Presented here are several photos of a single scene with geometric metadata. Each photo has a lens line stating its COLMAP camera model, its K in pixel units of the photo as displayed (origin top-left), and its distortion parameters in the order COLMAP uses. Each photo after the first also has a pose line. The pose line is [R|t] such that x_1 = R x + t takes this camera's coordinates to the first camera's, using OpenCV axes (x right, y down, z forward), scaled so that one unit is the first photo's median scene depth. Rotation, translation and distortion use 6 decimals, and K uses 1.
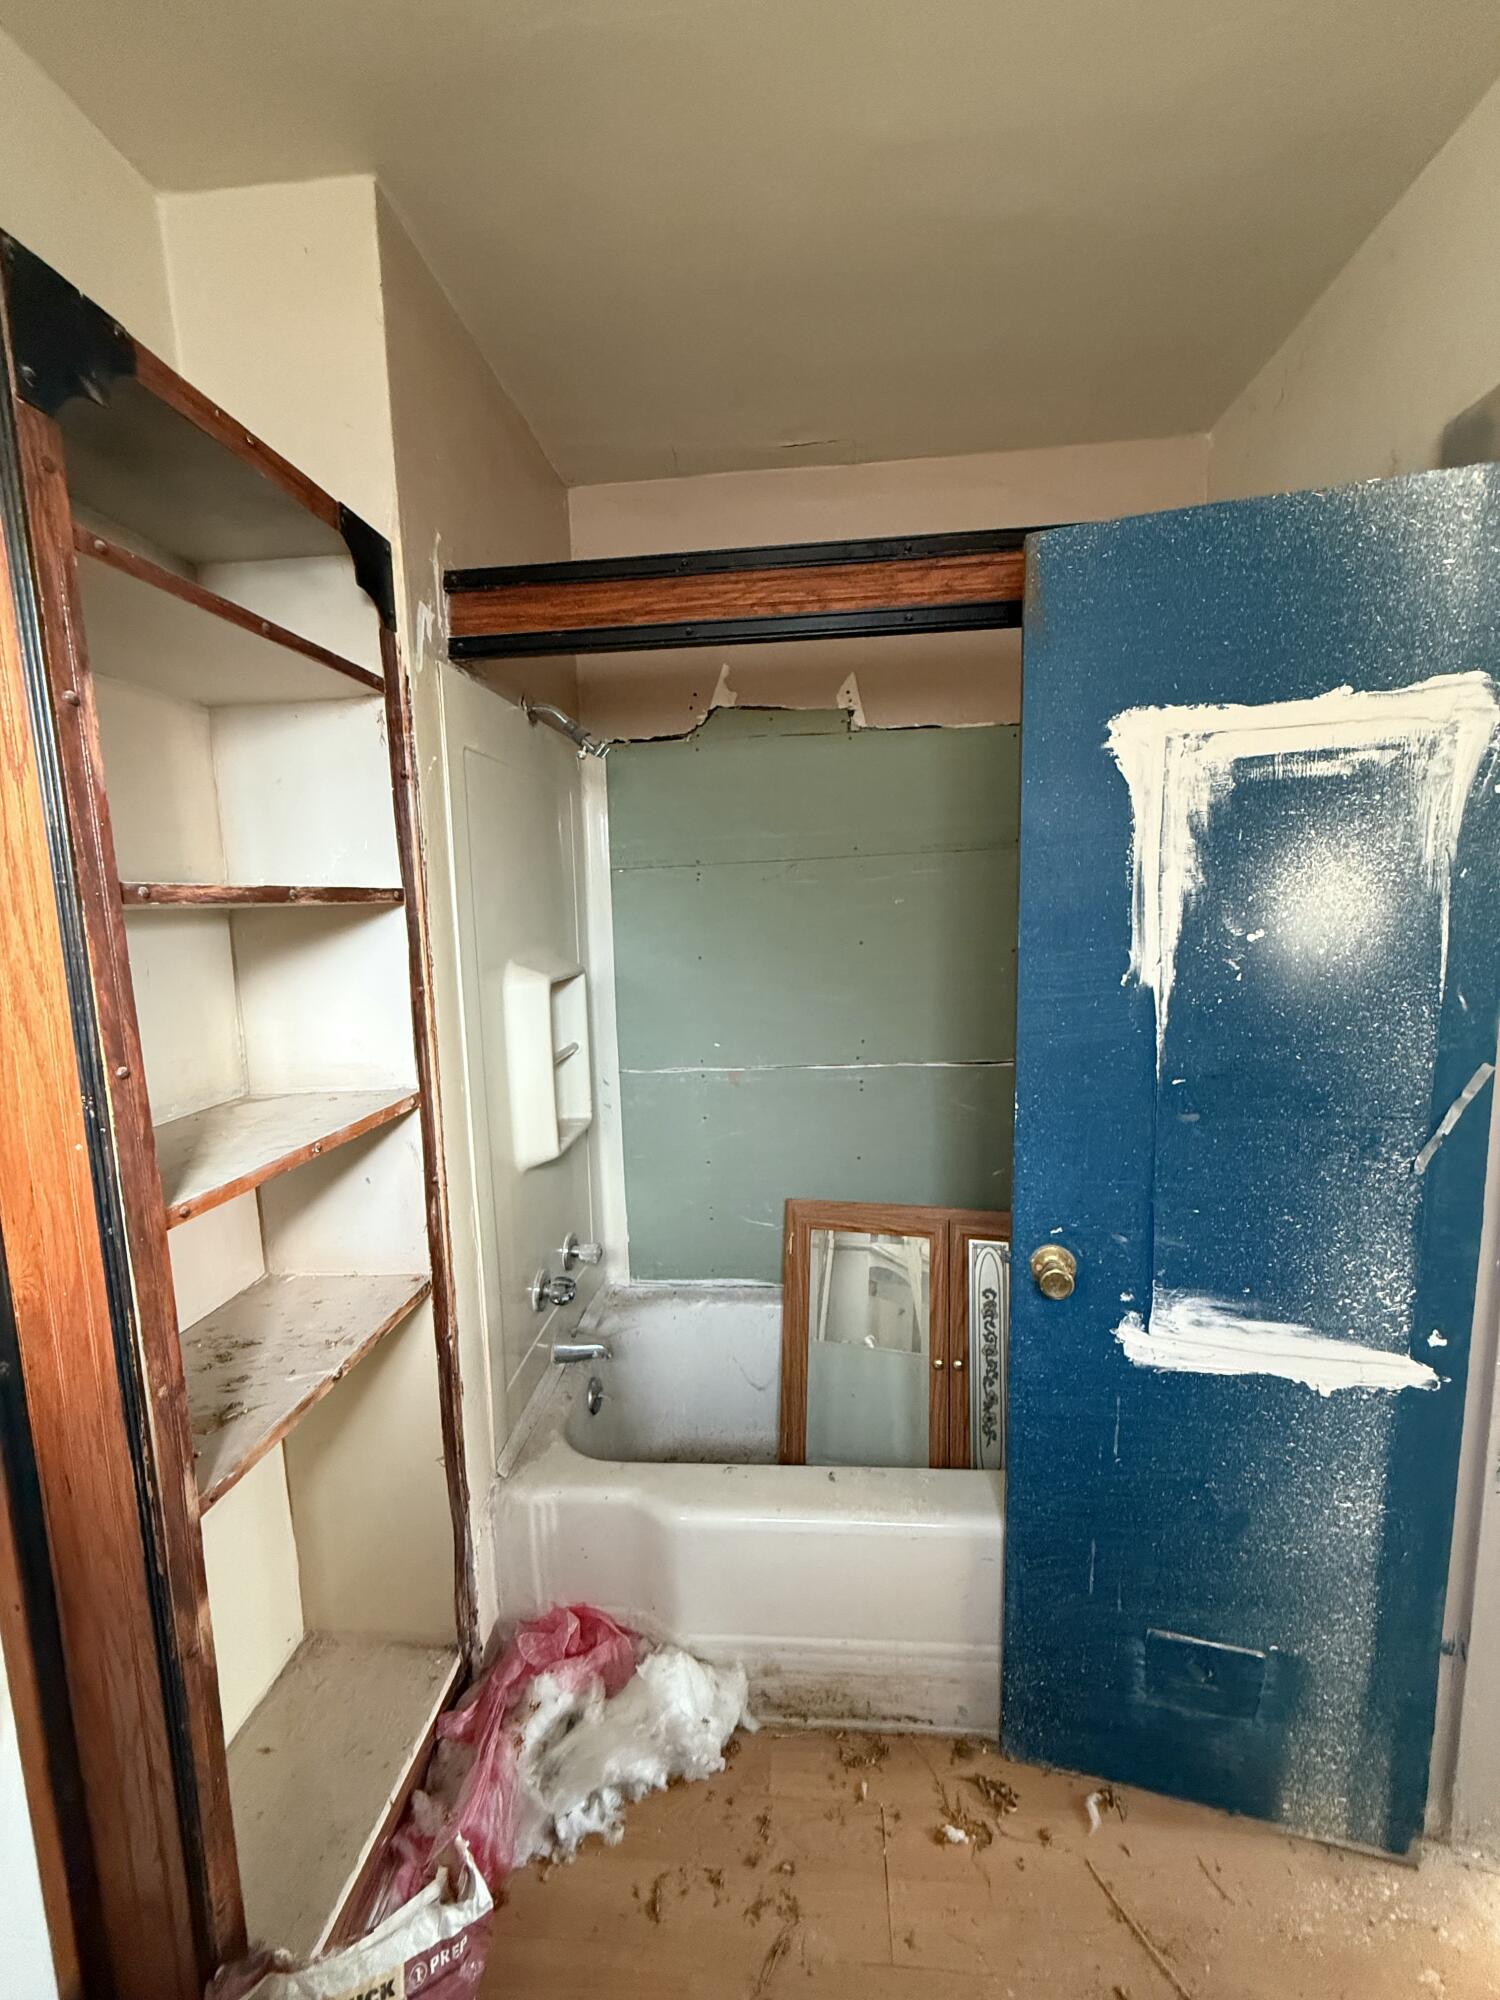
lens RADIAL K [[800.0, 0, 754.5], [0, 800.0, 1003.9], [0, 0, 1]] dist [0.001030, -0.000113]
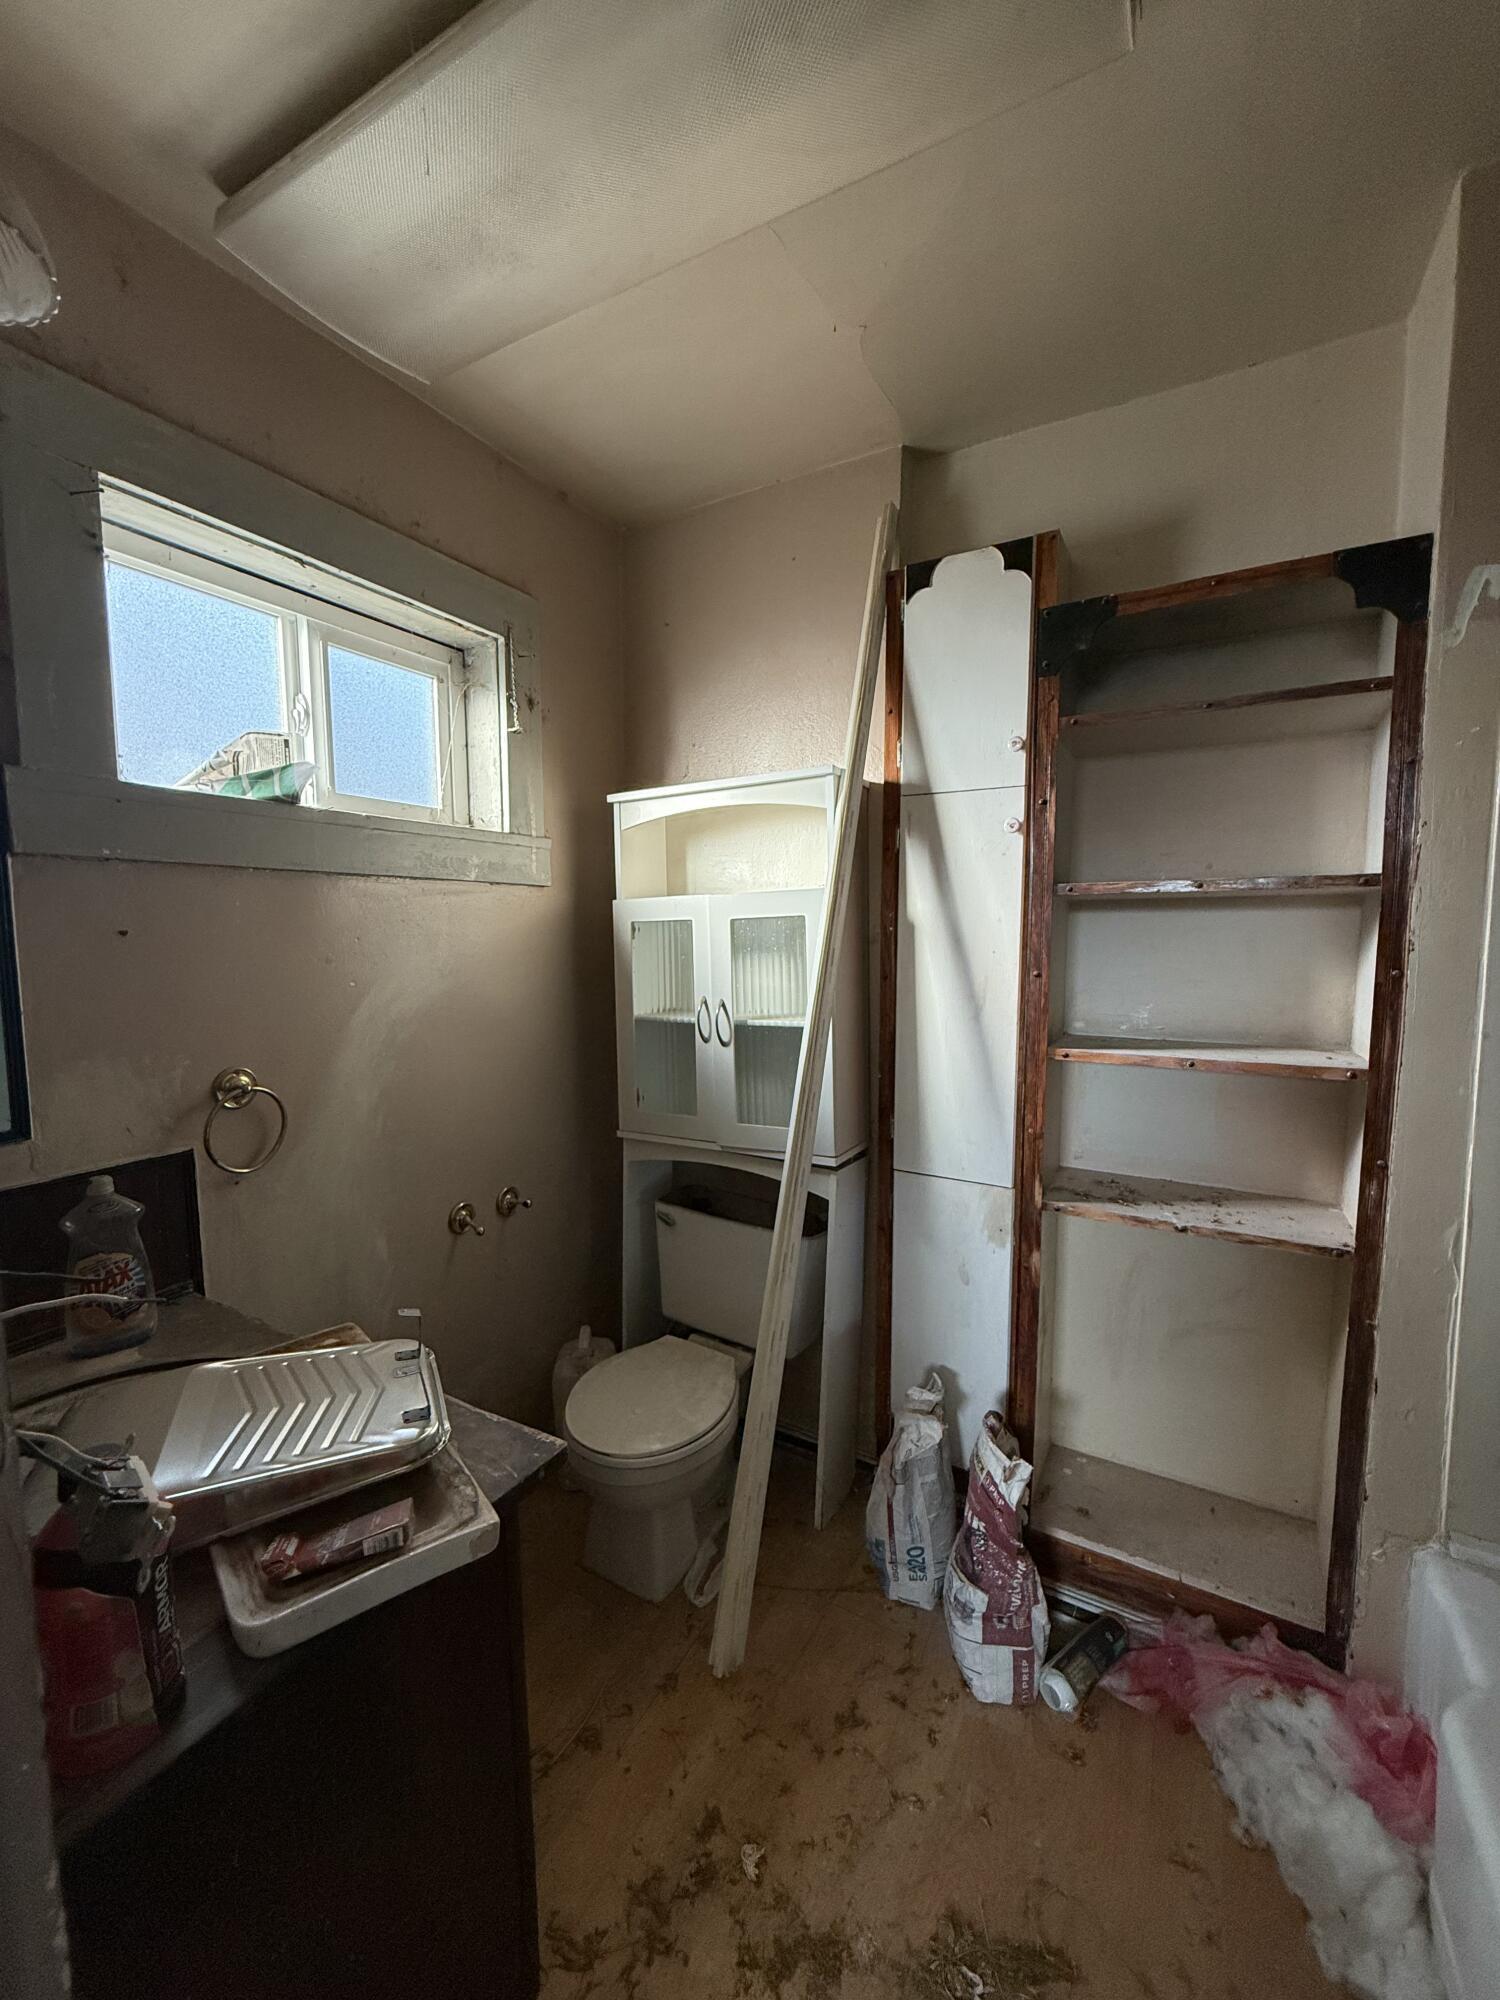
lens RADIAL K [[800.0, 0, 754.5], [0, 800.0, 1003.9], [0, 0, 1]] dist [0.001030, -0.000113]
pose [[-0.409335, 0.111294, -0.905571, 0.898119], [-0.102307, 0.980674, 0.166768, -0.069736], [0.906630, 0.160910, -0.390038, 0.717919]]
